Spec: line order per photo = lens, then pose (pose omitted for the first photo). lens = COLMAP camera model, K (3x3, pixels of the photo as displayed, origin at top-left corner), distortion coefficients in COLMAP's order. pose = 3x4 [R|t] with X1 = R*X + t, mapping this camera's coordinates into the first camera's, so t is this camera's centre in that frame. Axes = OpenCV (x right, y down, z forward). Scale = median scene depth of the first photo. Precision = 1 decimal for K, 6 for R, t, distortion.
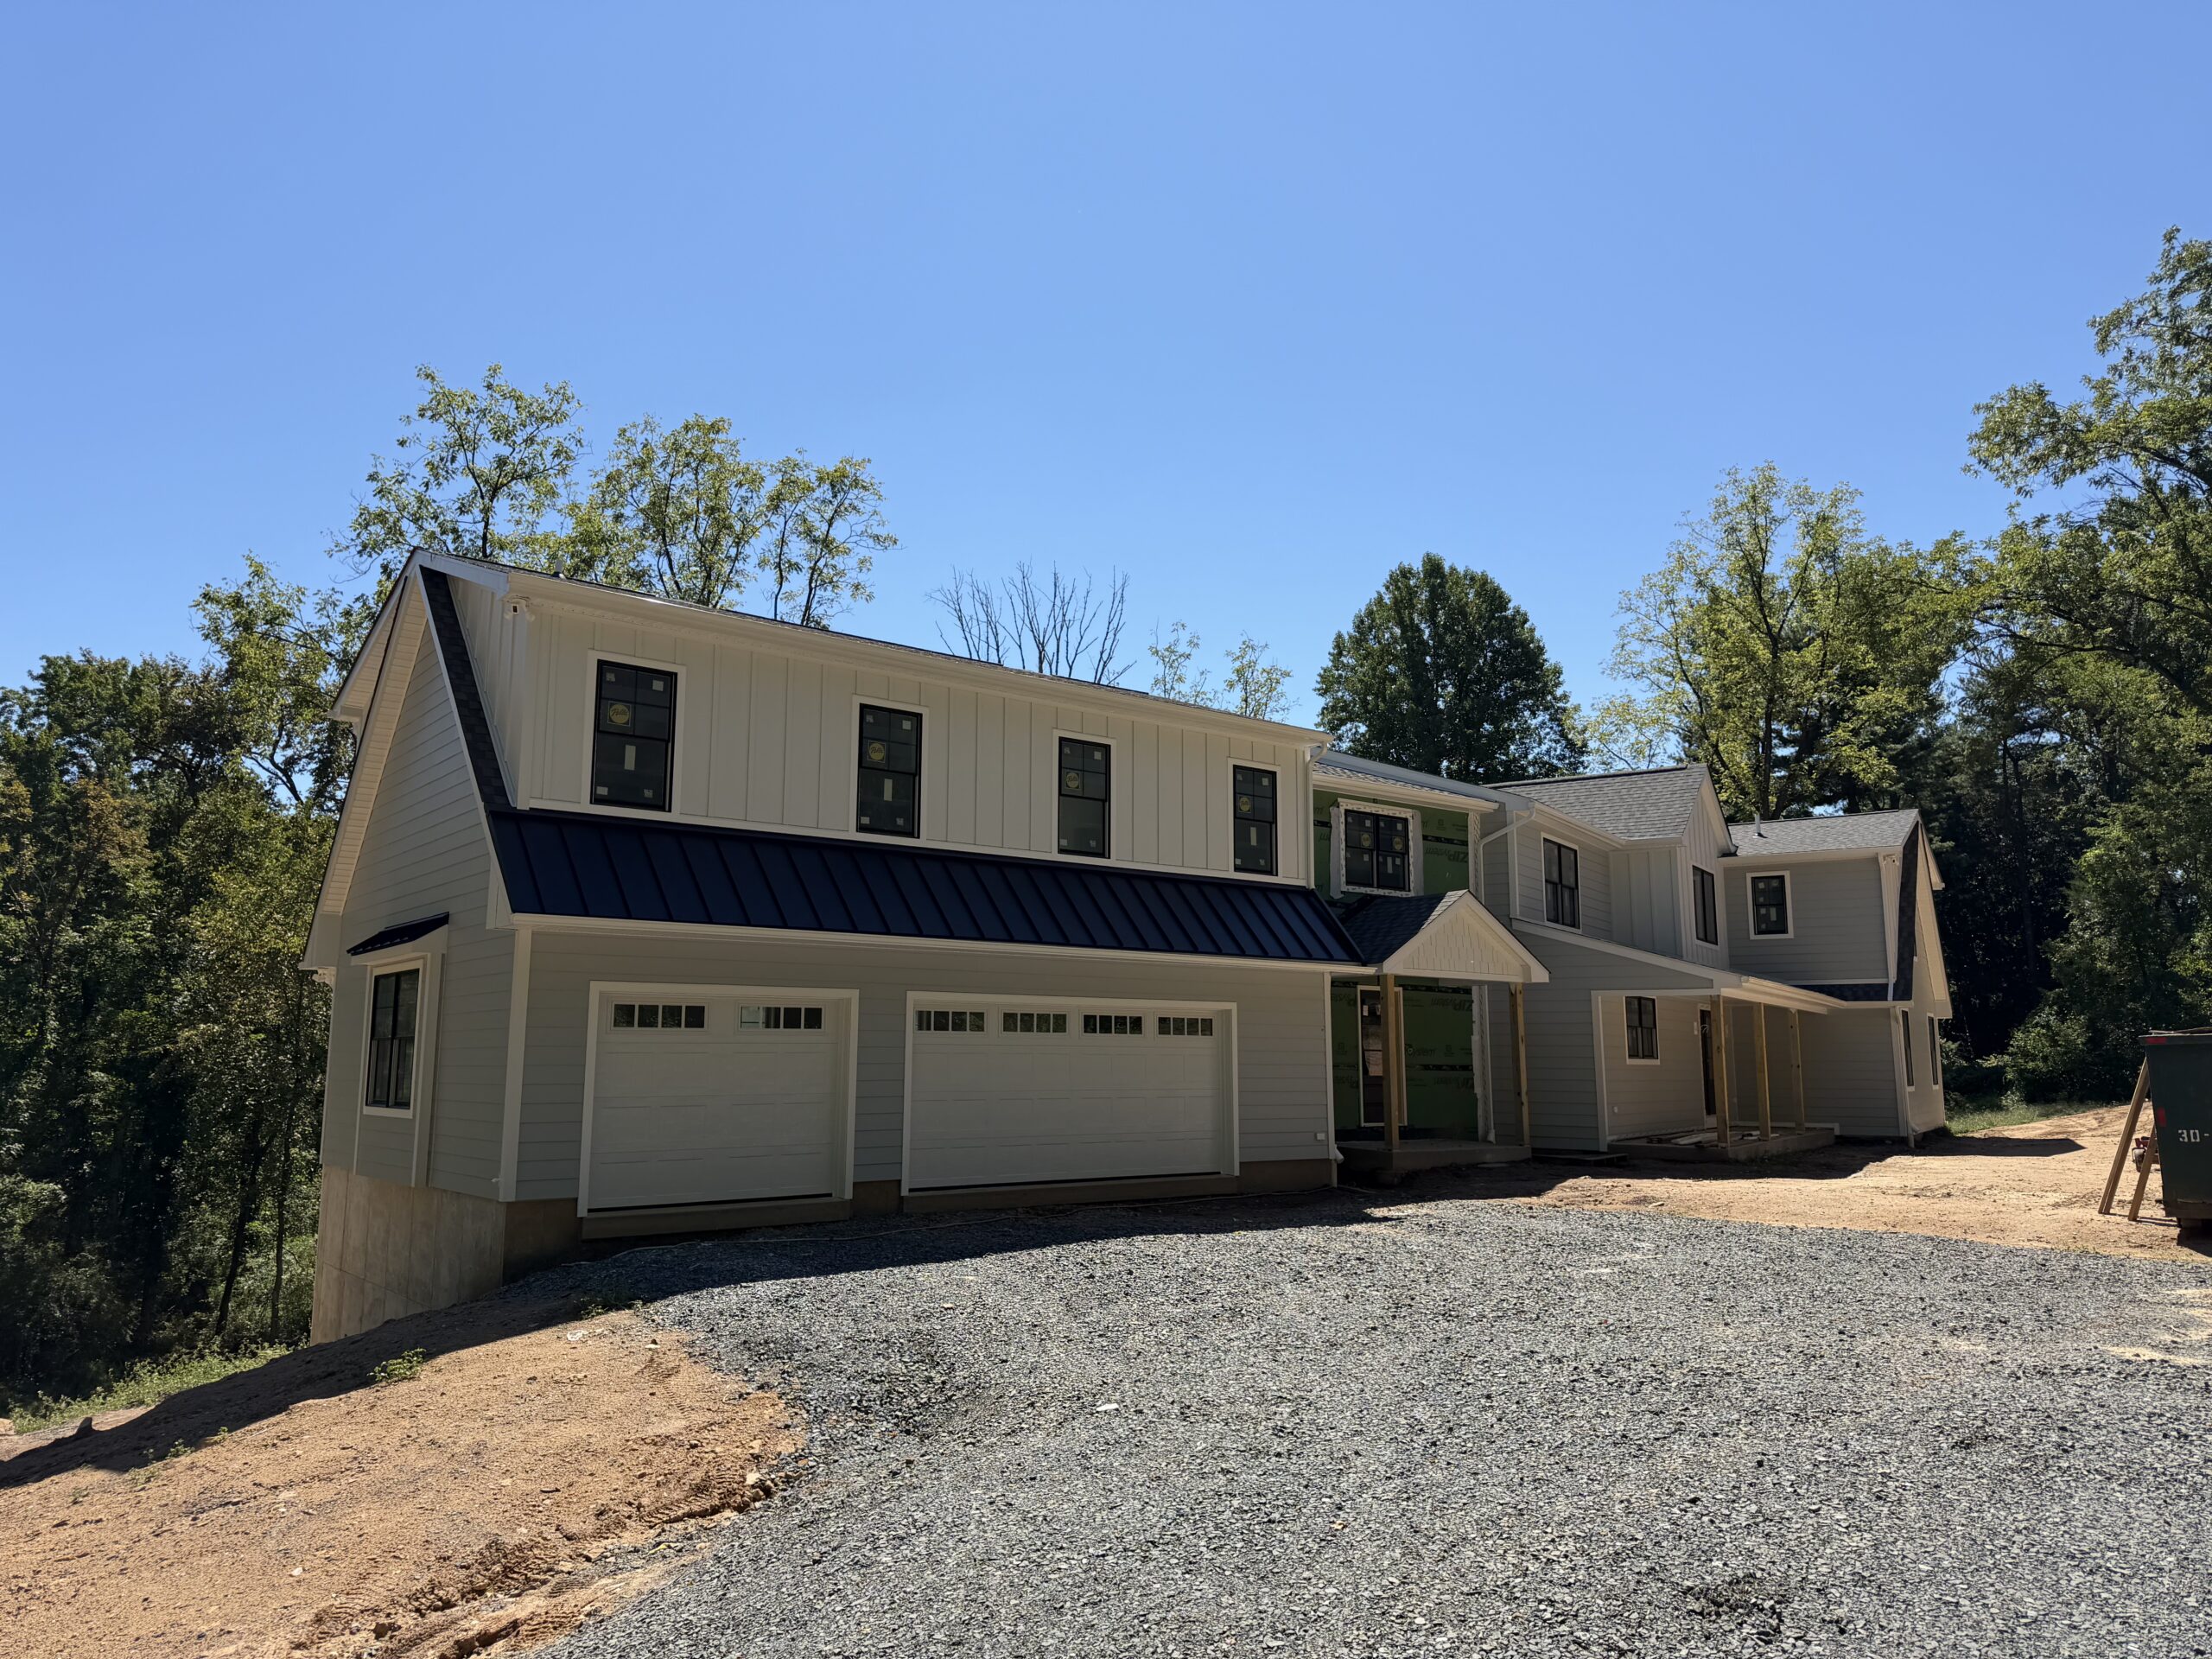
lens RADIAL K [[1538.8, 0, 1110.1], [0, 1538.8, 835.5], [0, 0, 1]] dist [0.062617, -0.068519]
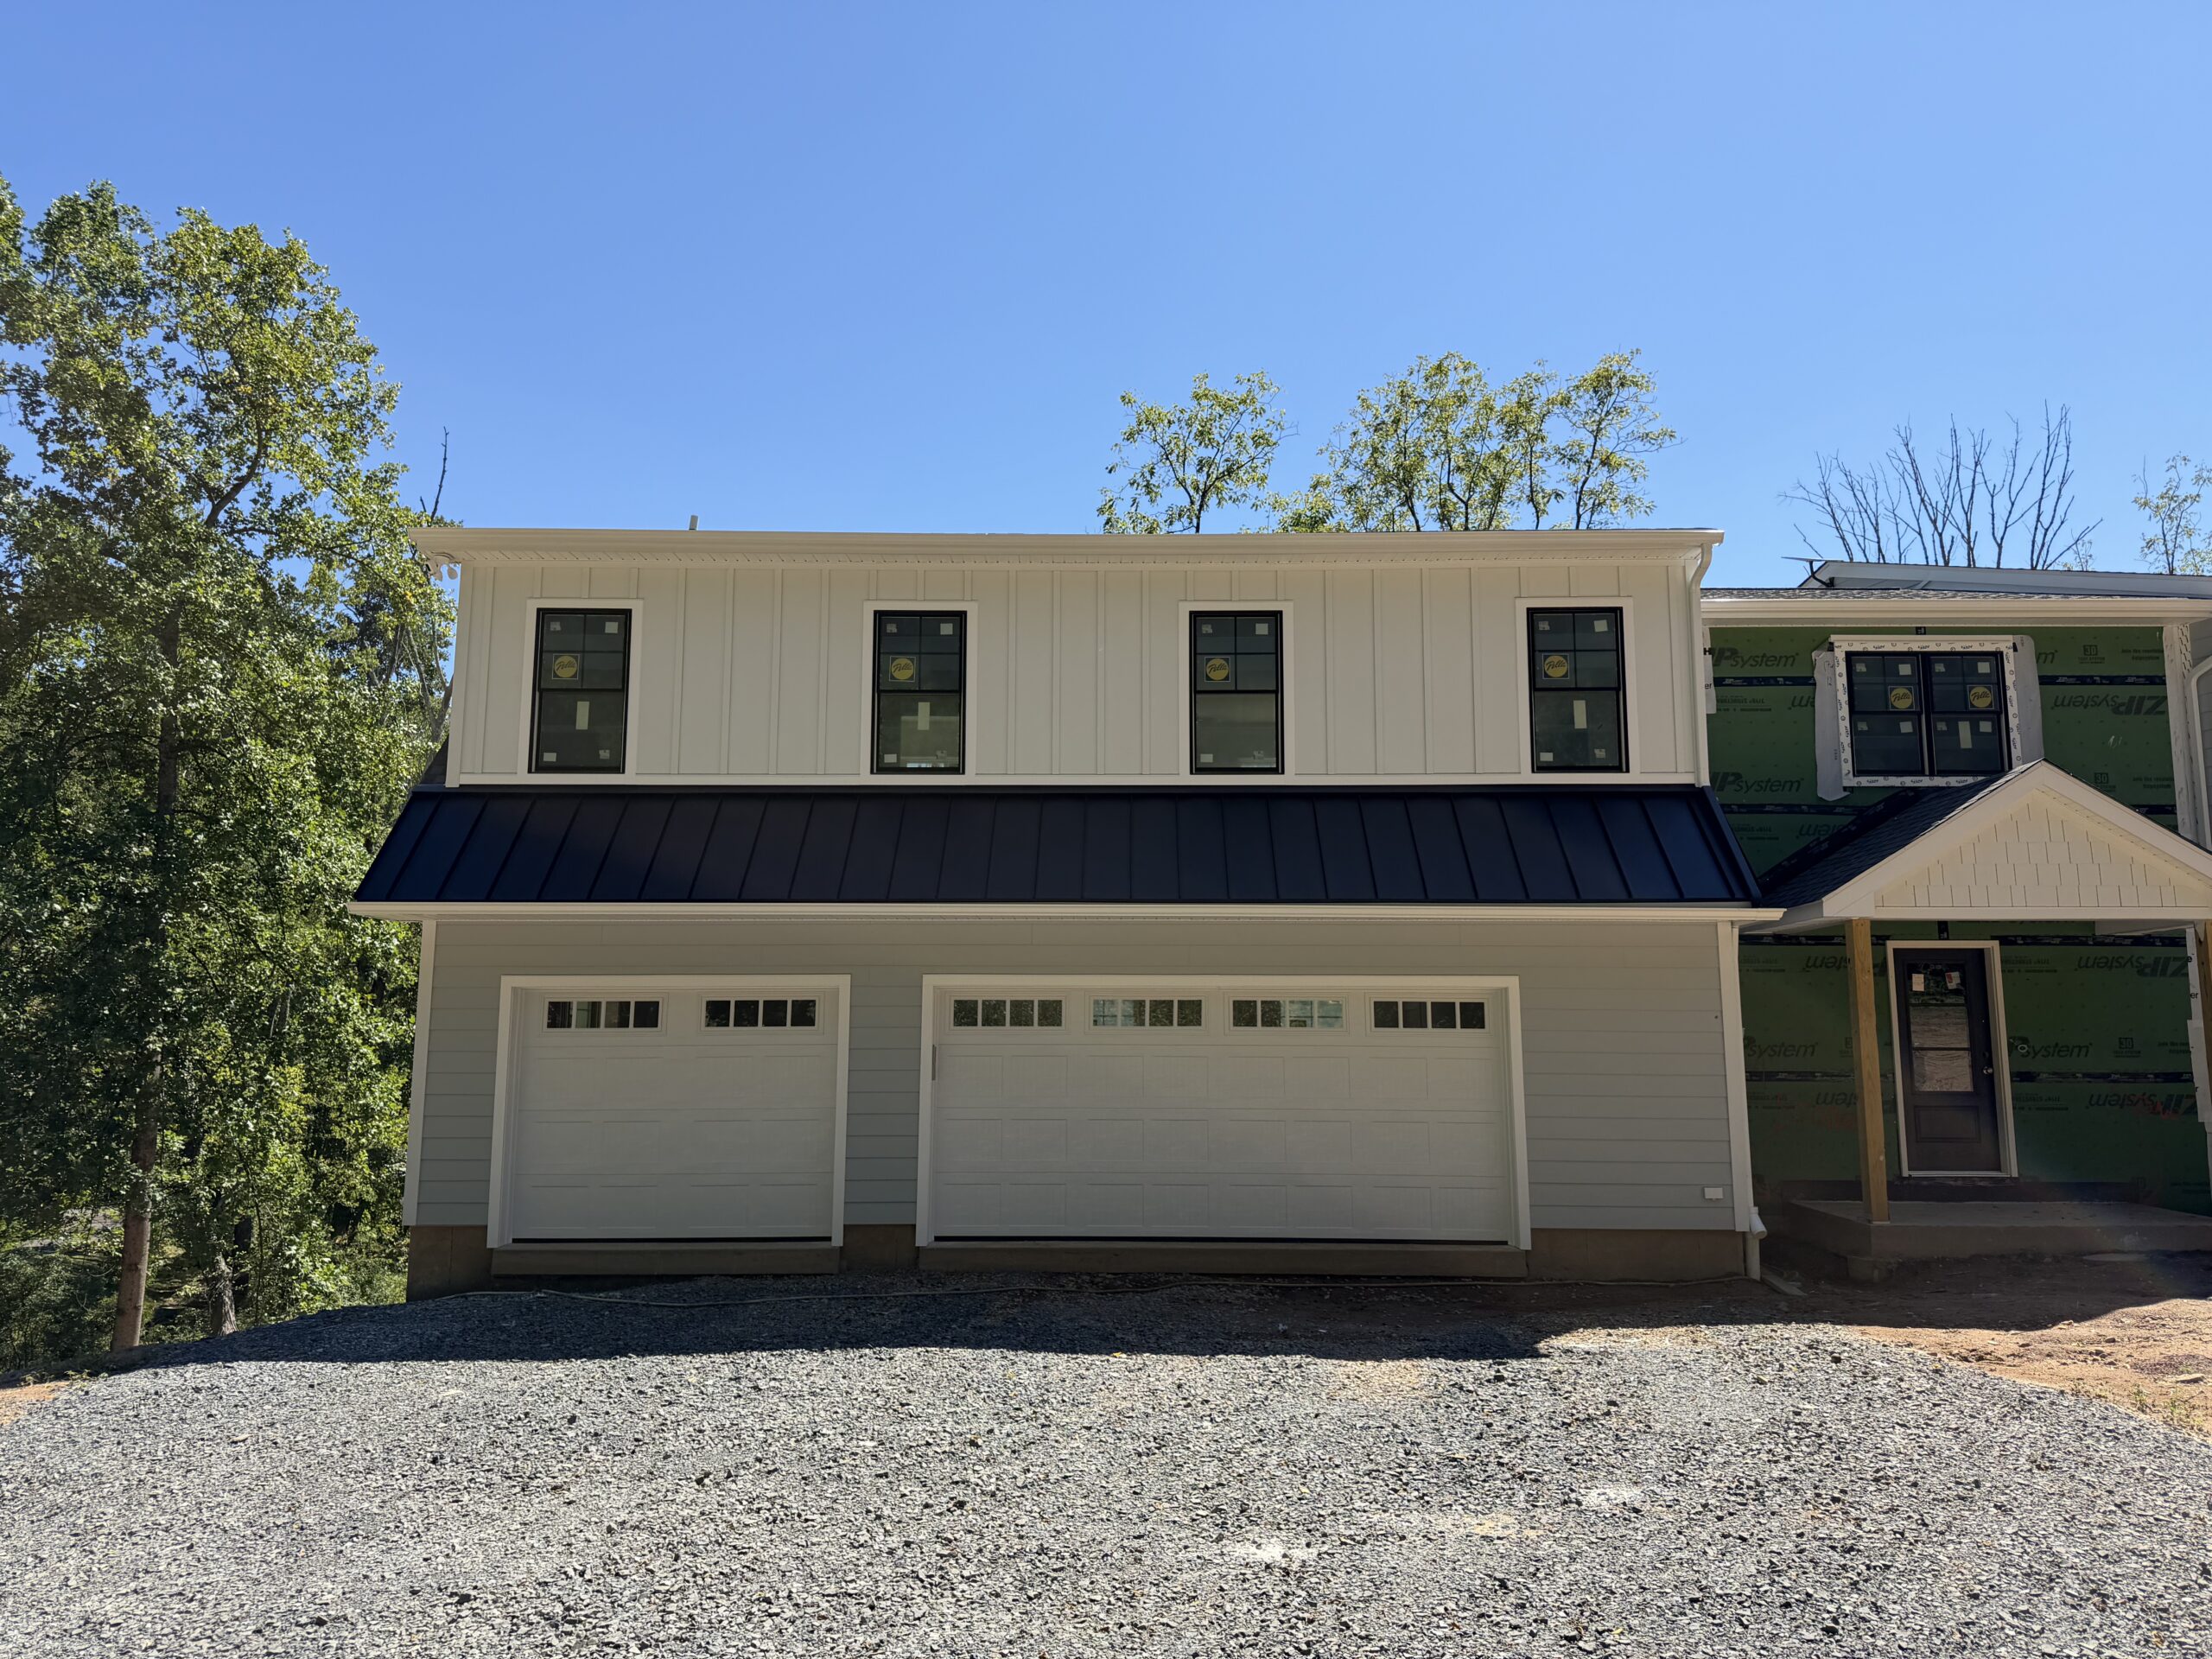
lens RADIAL K [[1756.8, 0, 1101.9], [0, 1756.8, 769.0], [0, 0, 1]] dist [0.091480, -0.220916]
pose [[0.779064, -0.106136, -0.617895, 0.396313], [0.091314, 0.994266, -0.055654, 0.046184], [0.620258, -0.013064, 0.784289, 0.306747]]
